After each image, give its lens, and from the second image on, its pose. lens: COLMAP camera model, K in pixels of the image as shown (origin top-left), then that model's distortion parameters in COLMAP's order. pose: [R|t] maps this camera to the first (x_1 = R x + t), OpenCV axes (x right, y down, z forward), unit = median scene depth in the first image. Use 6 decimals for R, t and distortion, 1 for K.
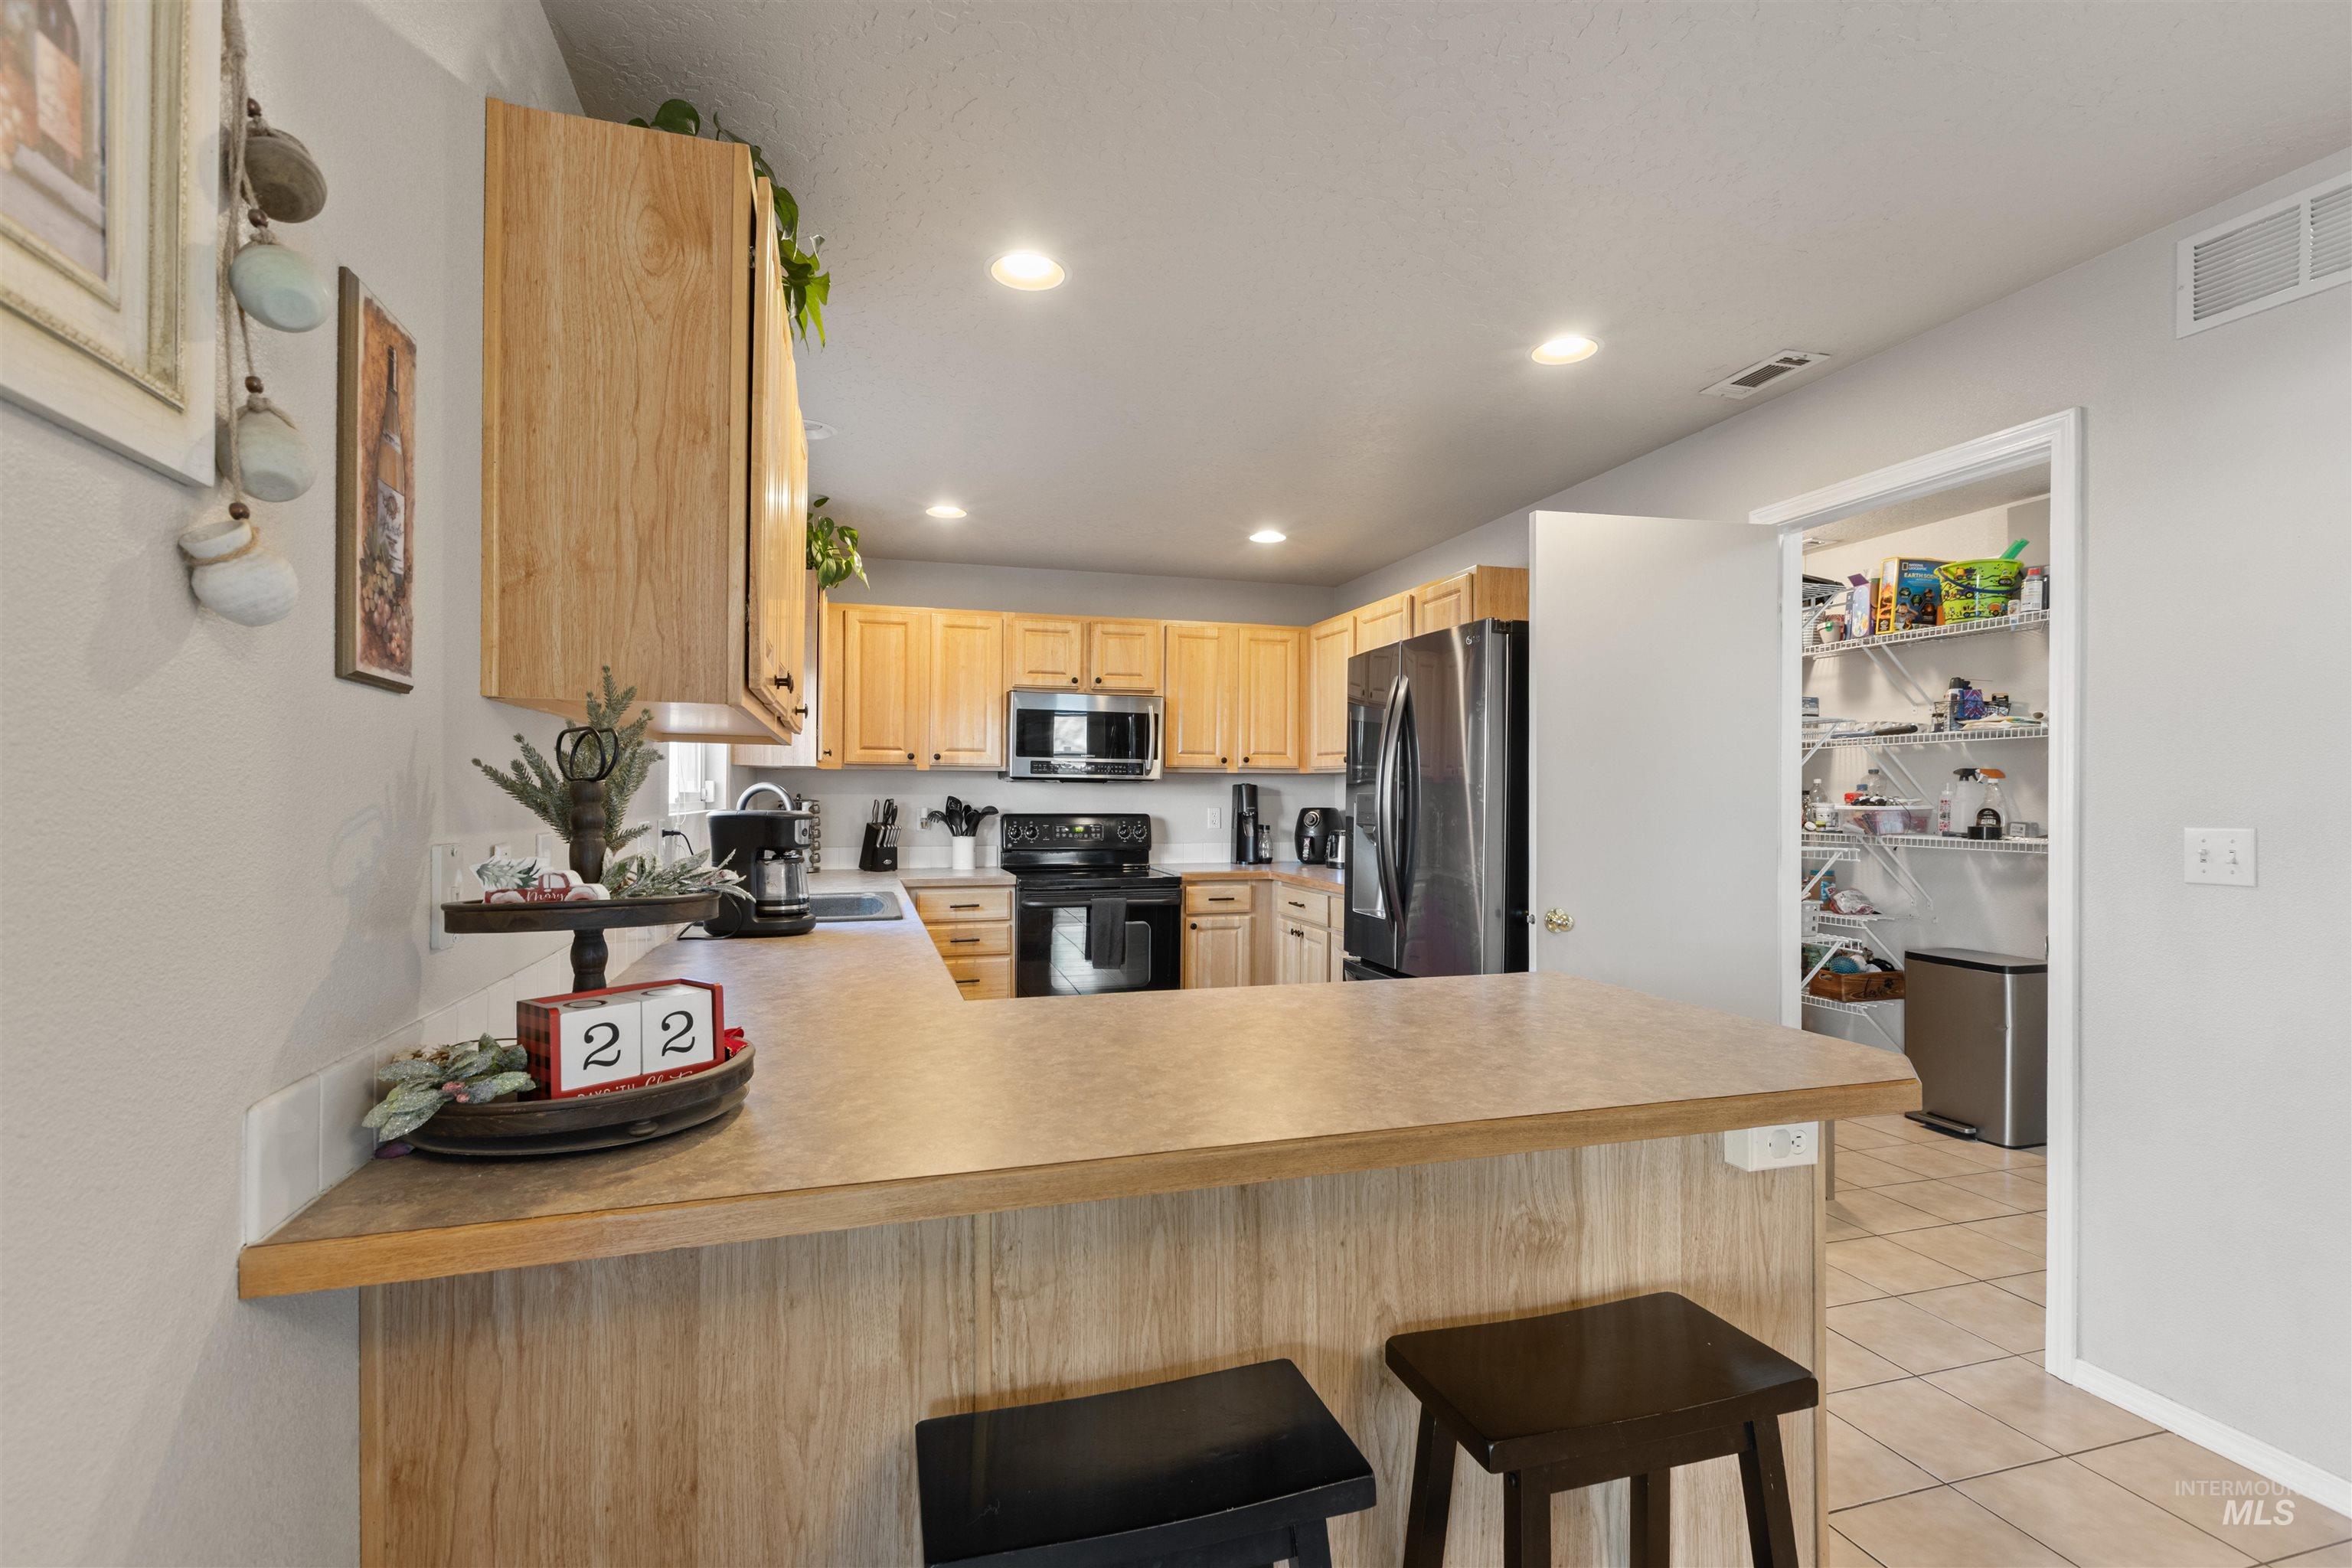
lens RADIAL K [[1115.4, 0, 1176.8], [0, 1115.4, 790.5], [0, 0, 1]] dist [-0.000935, -0.000196]
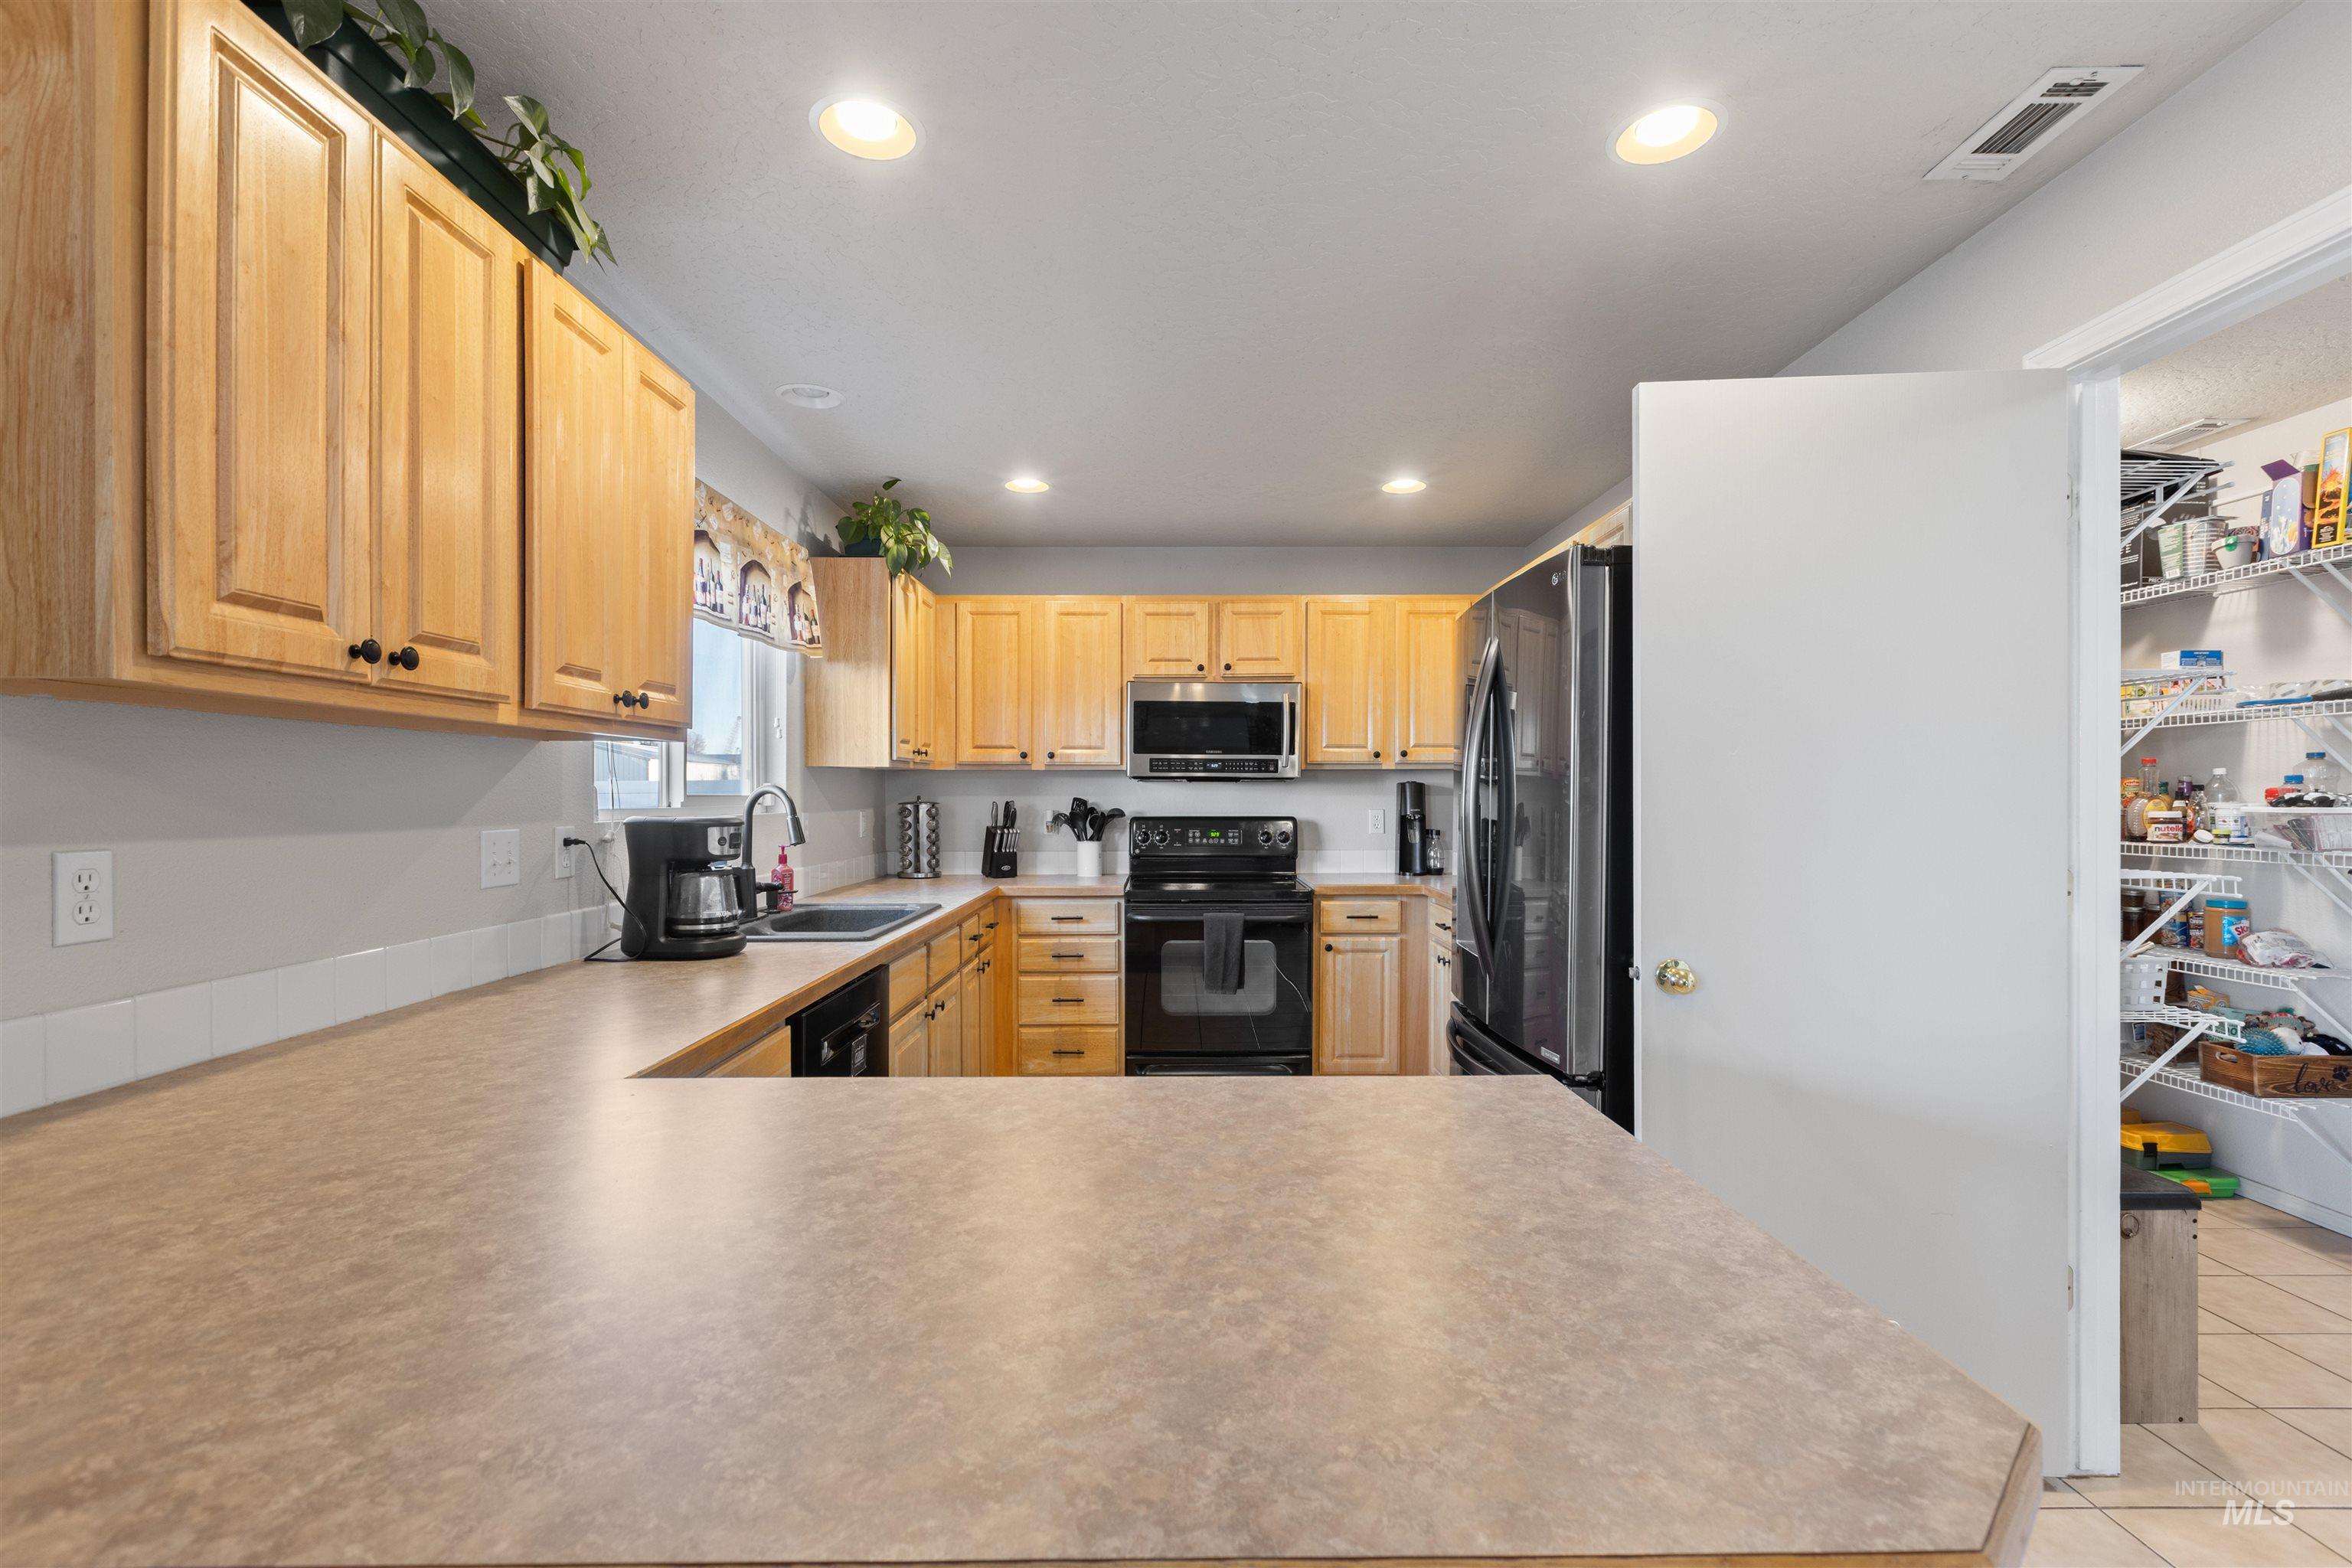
lens RADIAL K [[1099.3, 0, 1161.1], [0, 1099.3, 795.2], [0, 0, 1]] dist [-0.000418, -0.000202]
pose [[0.958216, -0.004843, -0.286004, 0.135300], [0.006135, 0.999975, 0.003620, 0.000052], [0.285979, -0.005223, 0.958222, 0.152361]]
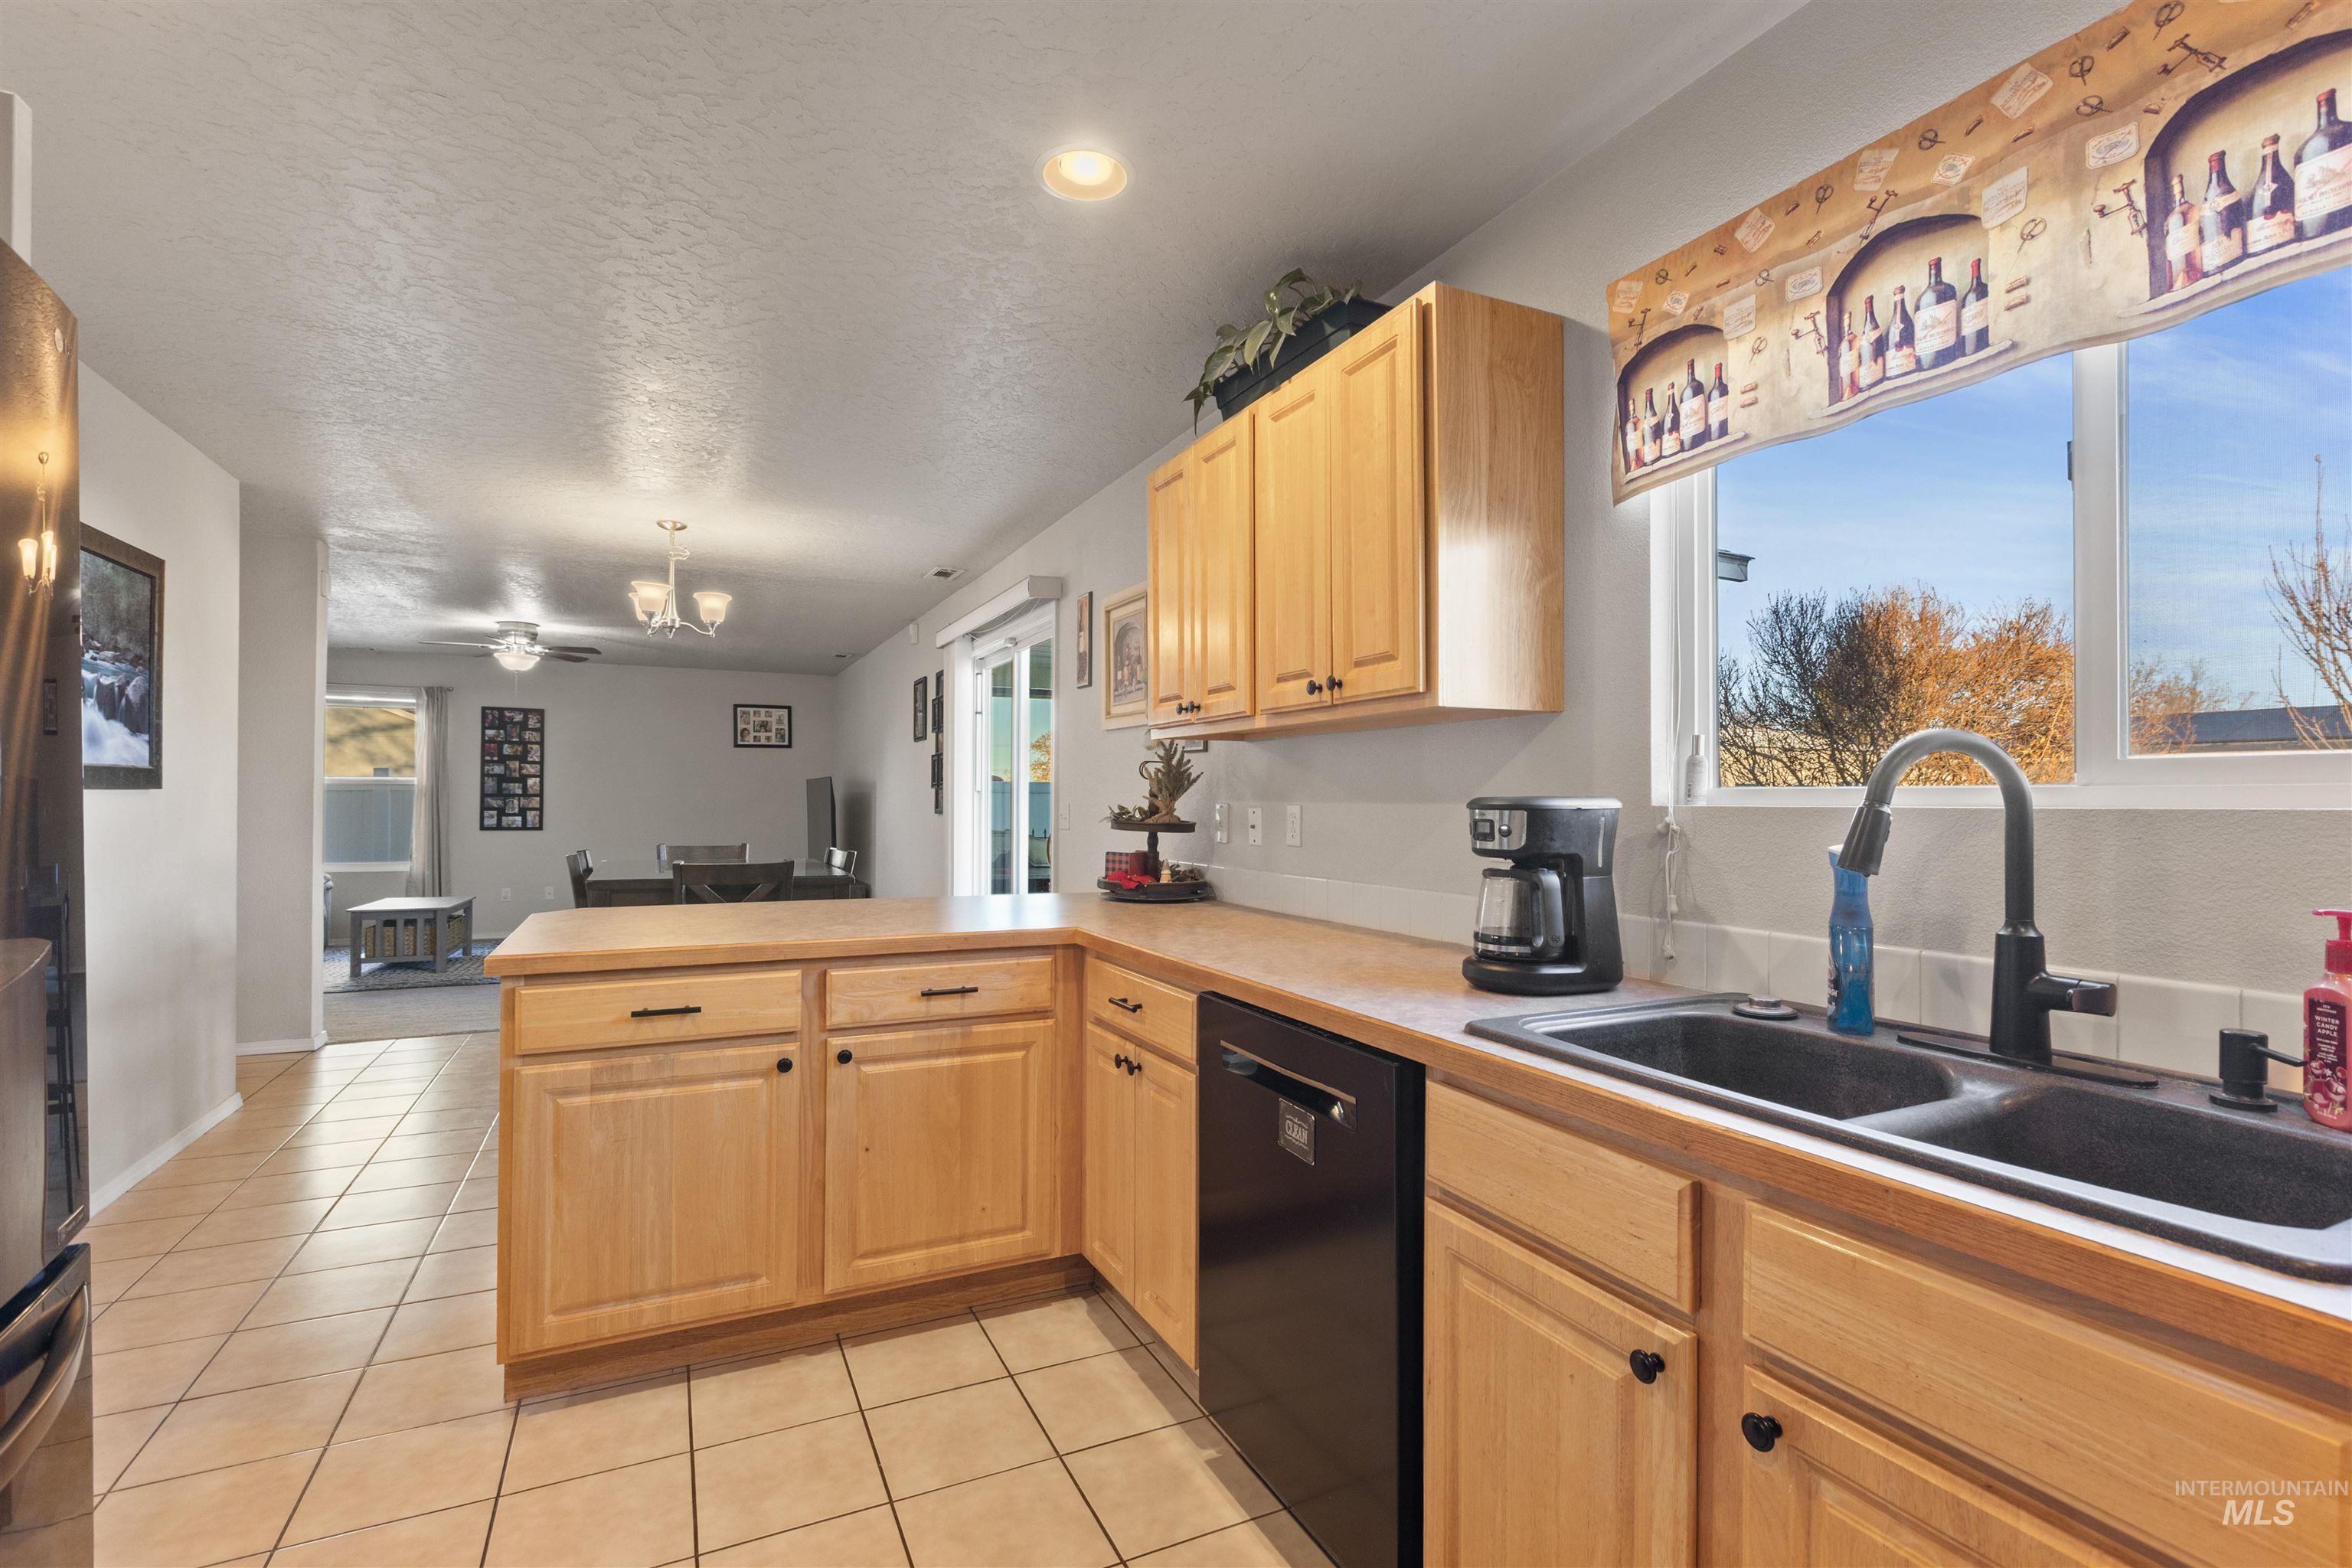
lens RADIAL K [[1115.4, 0, 1176.8], [0, 1115.4, 790.5], [0, 0, 1]] dist [-0.000935, -0.000196]
pose [[-0.987474, -0.011071, -0.157390, -0.033323], [-0.008838, 0.999850, -0.014879, 0.014557], [0.157531, -0.013302, -0.987424, 0.903626]]
